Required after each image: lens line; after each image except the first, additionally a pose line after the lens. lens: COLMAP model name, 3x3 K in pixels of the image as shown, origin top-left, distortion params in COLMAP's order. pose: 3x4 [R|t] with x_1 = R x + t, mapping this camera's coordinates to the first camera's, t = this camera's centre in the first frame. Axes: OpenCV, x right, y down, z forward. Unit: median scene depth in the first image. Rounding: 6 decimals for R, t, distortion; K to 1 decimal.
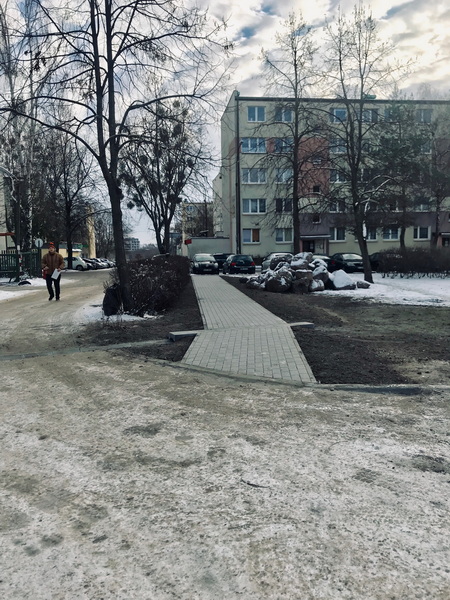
lens RADIAL K [[489.8, 0, 225.0], [0, 489.8, 300.0], [0, 0, 1]] dist [-0.000190, 0.002916]
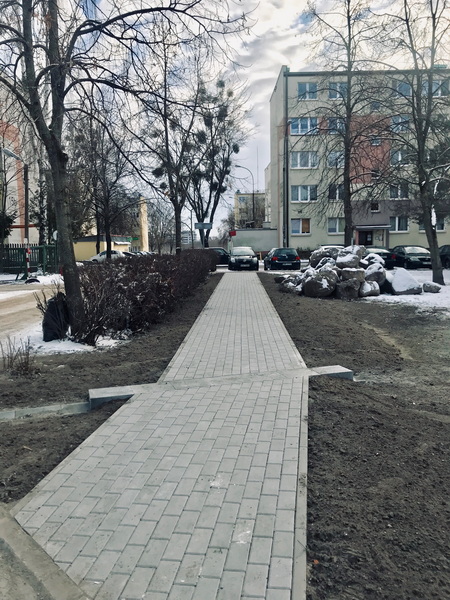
lens RADIAL K [[489.8, 0, 225.0], [0, 489.8, 300.0], [0, 0, 1]] dist [-0.000190, 0.002916]
pose [[0.993433, 0.010508, -0.113935, 0.036279], [-0.008688, 0.999827, 0.016458, -0.016583], [0.114088, -0.015360, 0.993352, 0.151870]]
